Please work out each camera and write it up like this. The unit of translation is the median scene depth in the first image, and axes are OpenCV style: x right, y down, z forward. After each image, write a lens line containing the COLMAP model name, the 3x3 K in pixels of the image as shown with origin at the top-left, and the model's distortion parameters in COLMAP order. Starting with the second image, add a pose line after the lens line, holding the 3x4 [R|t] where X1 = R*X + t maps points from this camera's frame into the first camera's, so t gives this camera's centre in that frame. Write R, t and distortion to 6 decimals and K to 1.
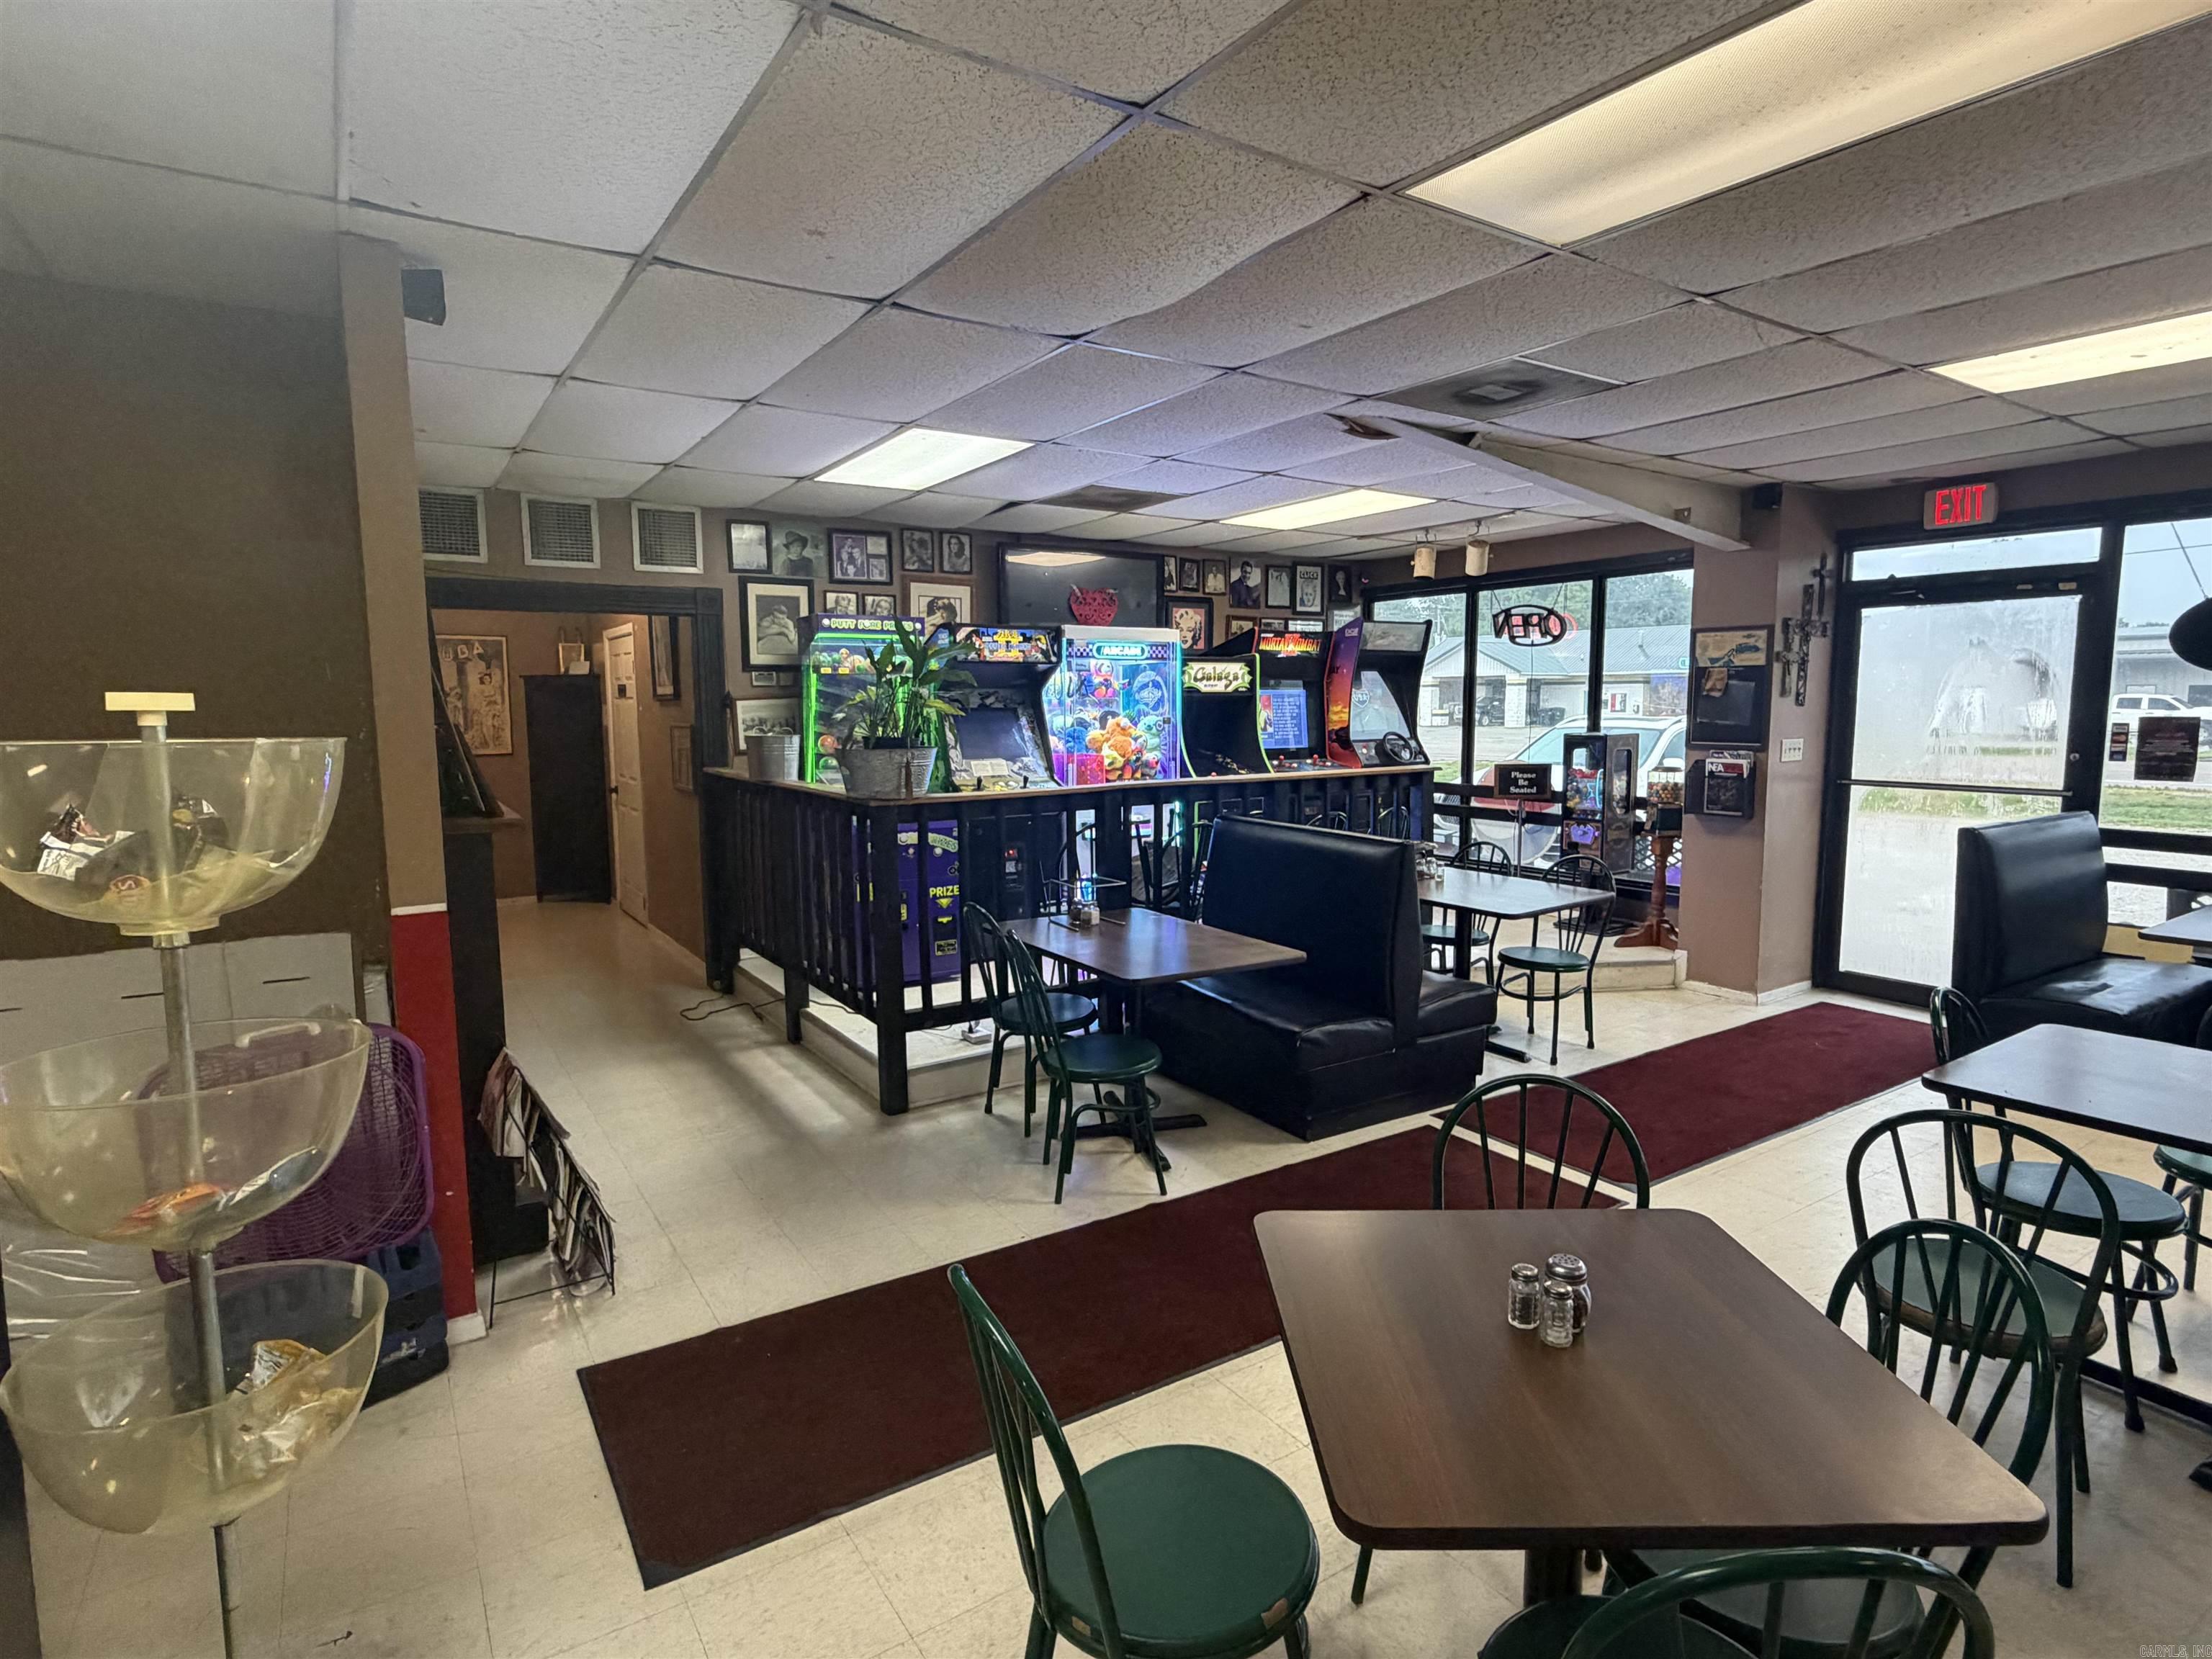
lens RADIAL K [[1164.0, 0, 1109.6], [0, 1164.0, 834.6], [0, 0, 1]] dist [-0.003693, 0.002560]
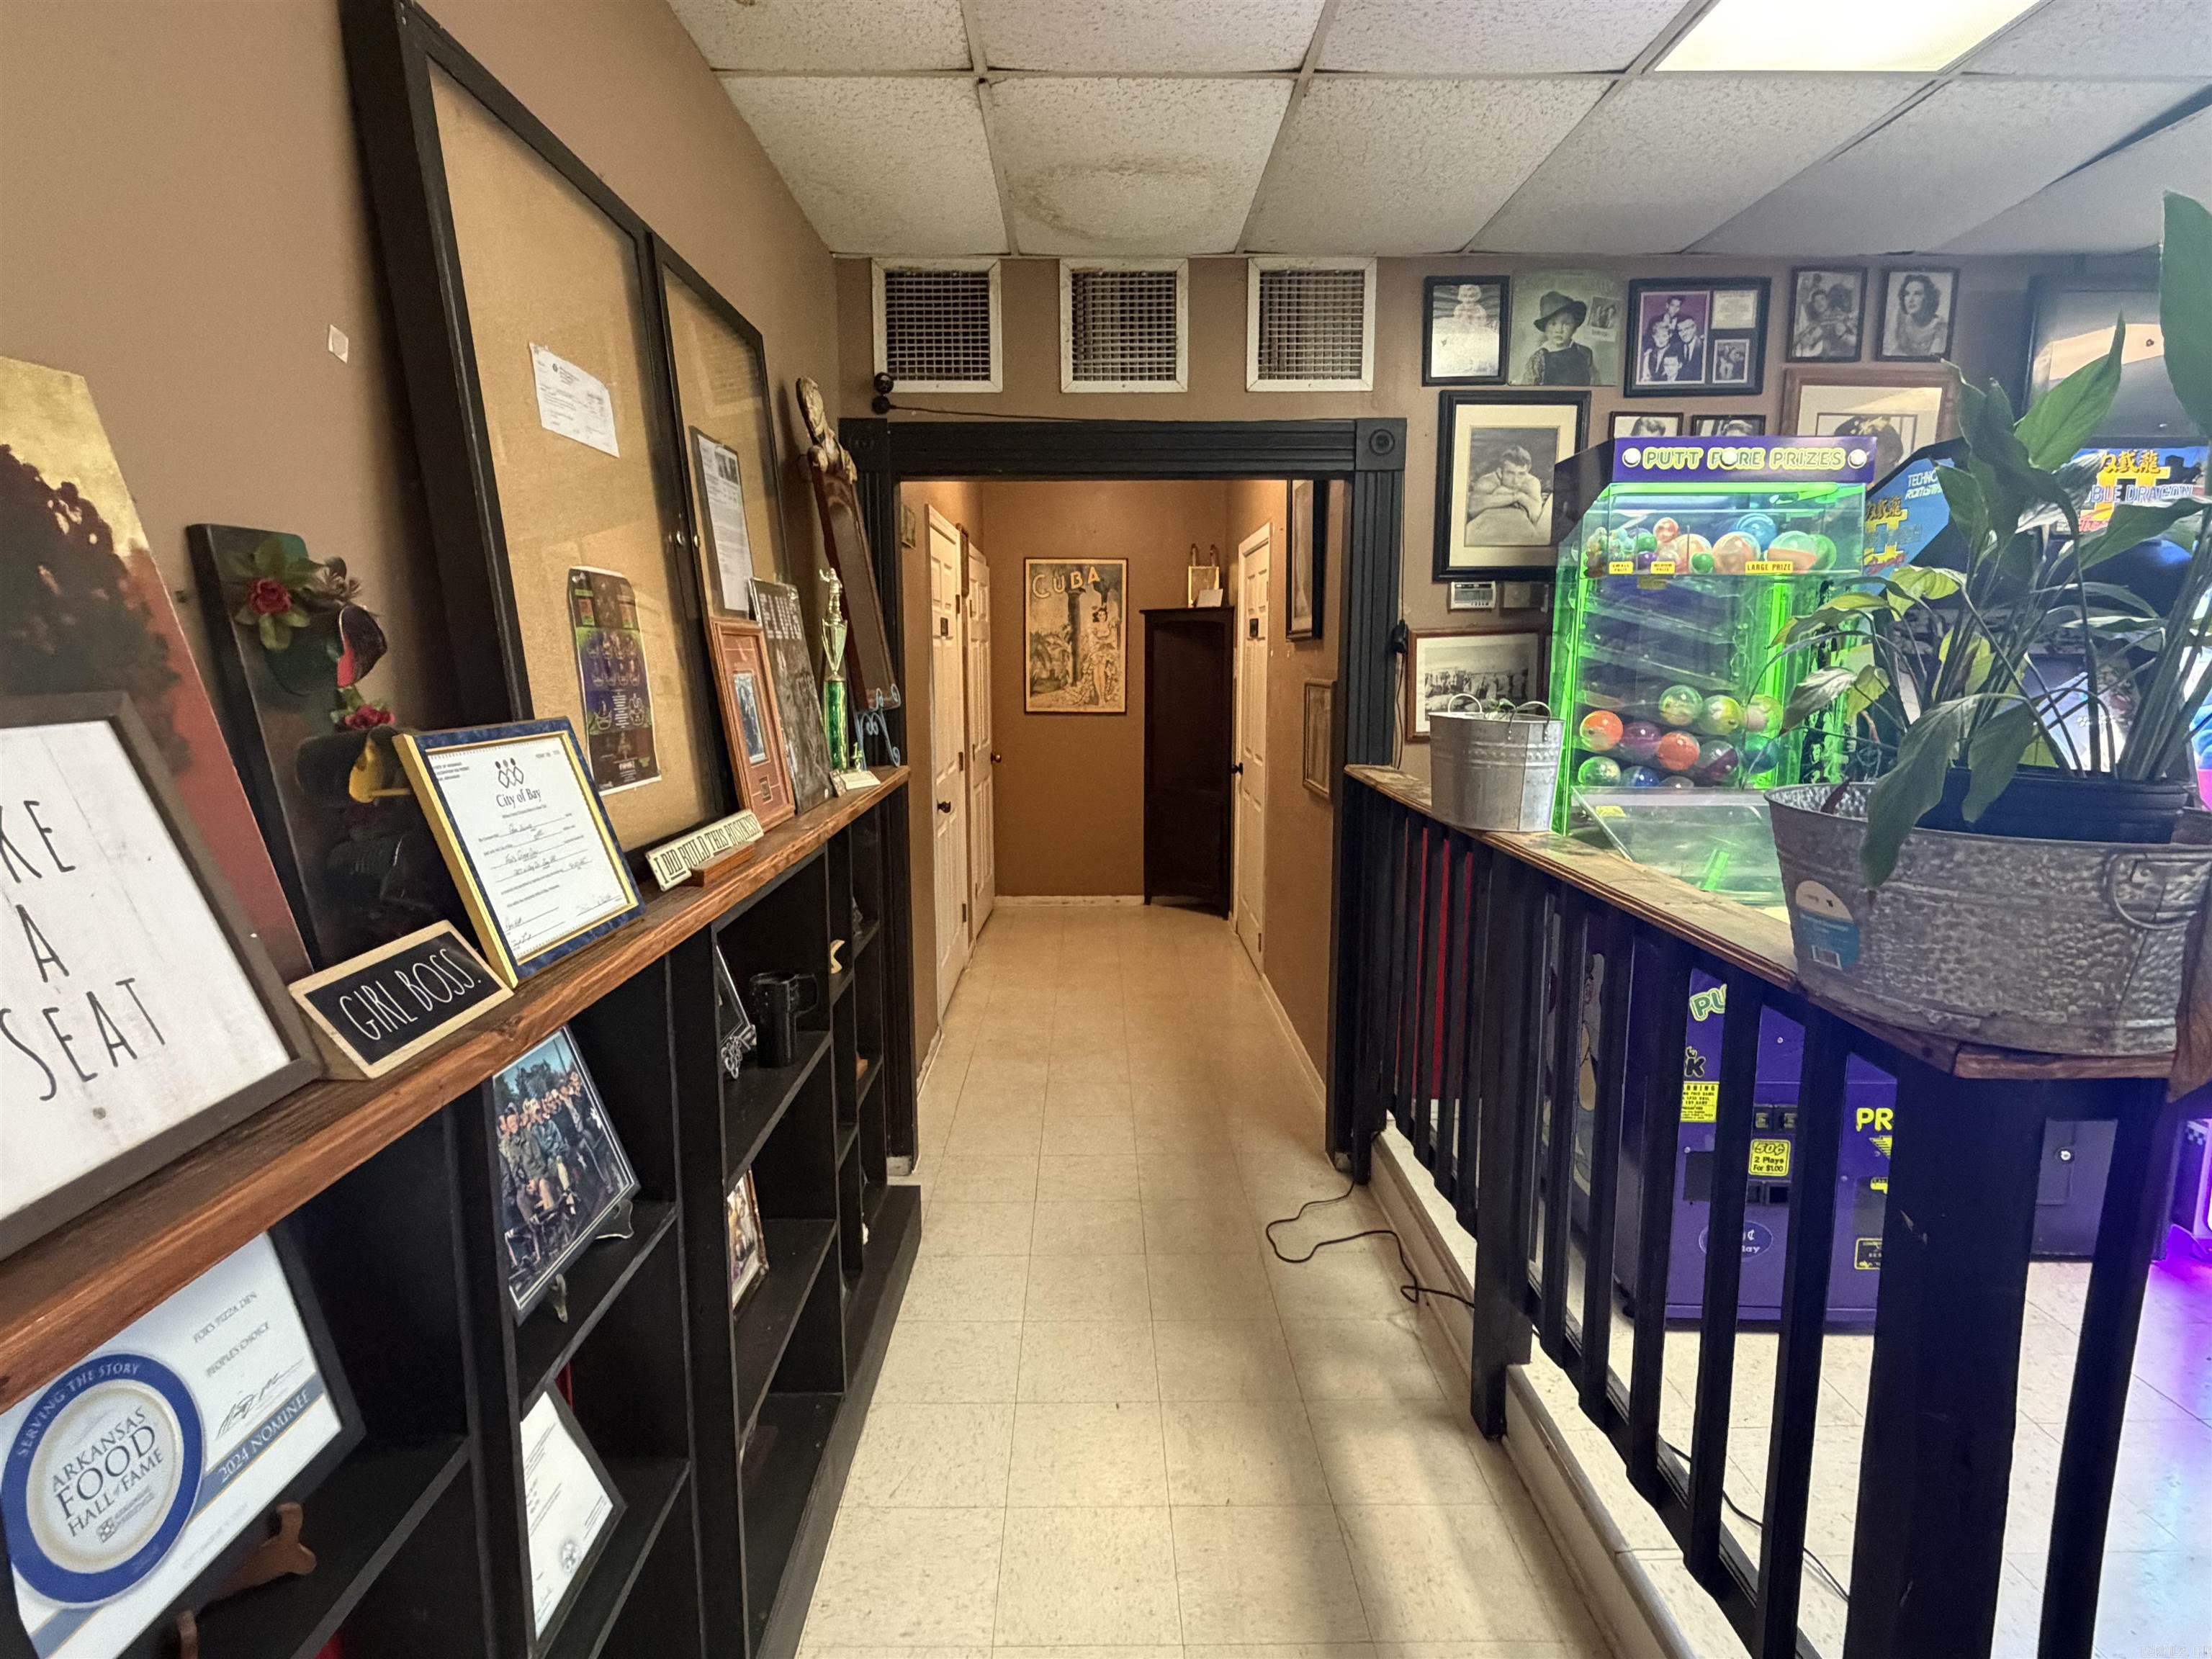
lens RADIAL K [[1164.0, 0, 1103.1], [0, 1164.0, 828.0], [0, 0, 1]] dist [-0.003693, 0.002560]
pose [[0.843177, 0.084269, -0.530991, -0.153501], [-0.064022, 0.996350, 0.056459, -0.050407], [0.533810, -0.013609, 0.845495, 0.477492]]
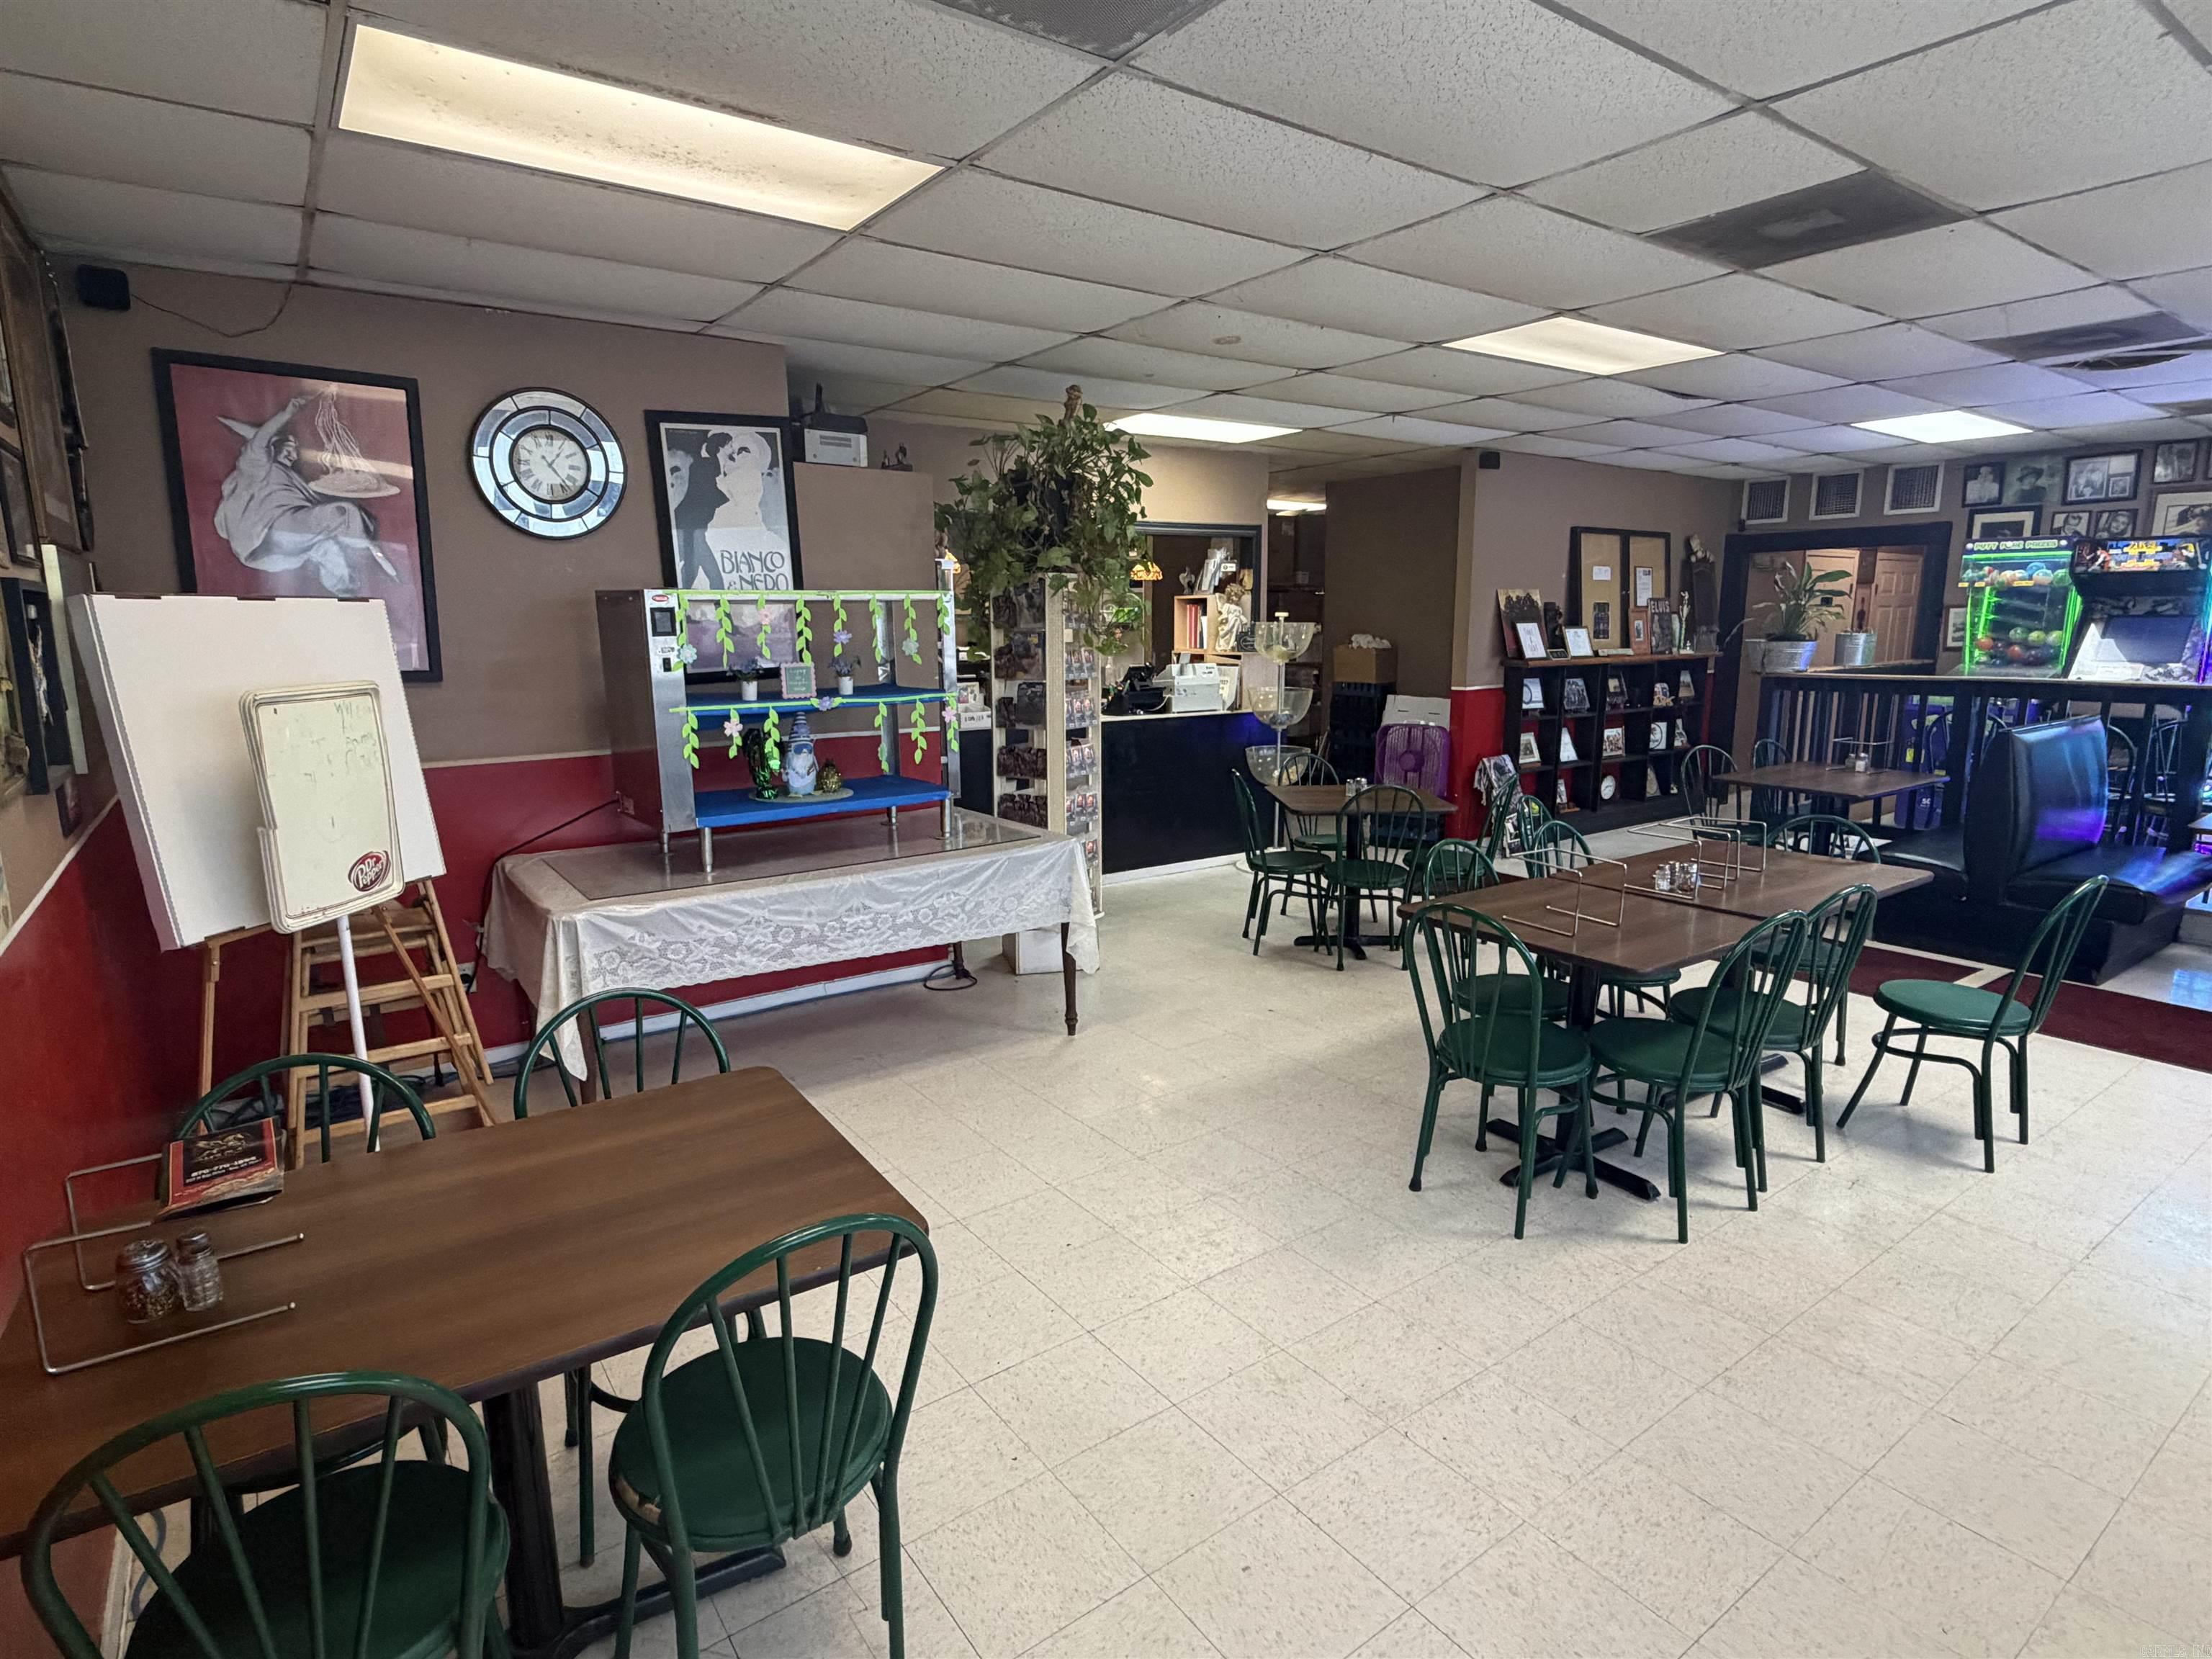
lens RADIAL K [[1164.0, 0, 1108.4], [0, 1164.0, 829.9], [0, 0, 1]] dist [-0.003693, 0.002560]
pose [[0.052858, 0.184991, -0.981318, 0.923198], [-0.106725, 0.978110, 0.178637, -0.005802], [0.992883, 0.095289, 0.071444, 0.006004]]
